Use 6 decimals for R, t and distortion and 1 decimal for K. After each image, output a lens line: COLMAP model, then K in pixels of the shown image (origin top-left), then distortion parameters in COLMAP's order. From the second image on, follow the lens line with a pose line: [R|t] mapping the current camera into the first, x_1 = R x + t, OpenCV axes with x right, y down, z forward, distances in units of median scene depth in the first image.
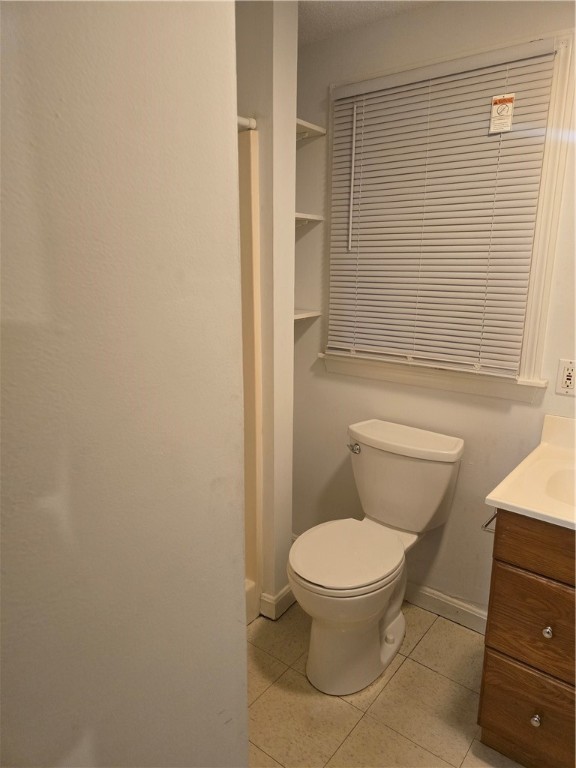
lens RADIAL K [[516.1, 0, 286.4], [0, 516.1, 385.4], [0, 0, 1]] dist [0.072182, -0.061645]
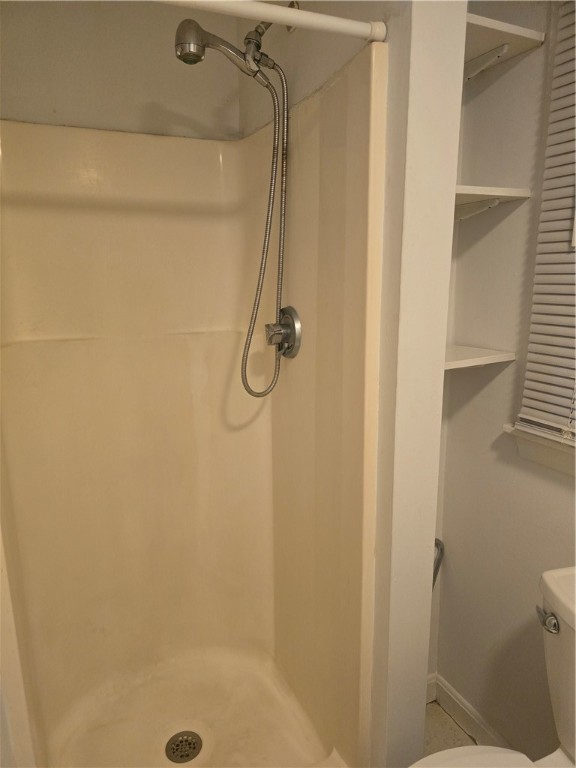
lens RADIAL K [[516.1, 0, 287.6], [0, 516.1, 385.4], [0, 0, 1]] dist [0.072182, -0.061645]
pose [[0.888657, 0.082494, -0.451091, 0.135763], [-0.087959, 0.996085, 0.008881, -0.114629], [0.450057, 0.031785, 0.892434, 0.457086]]
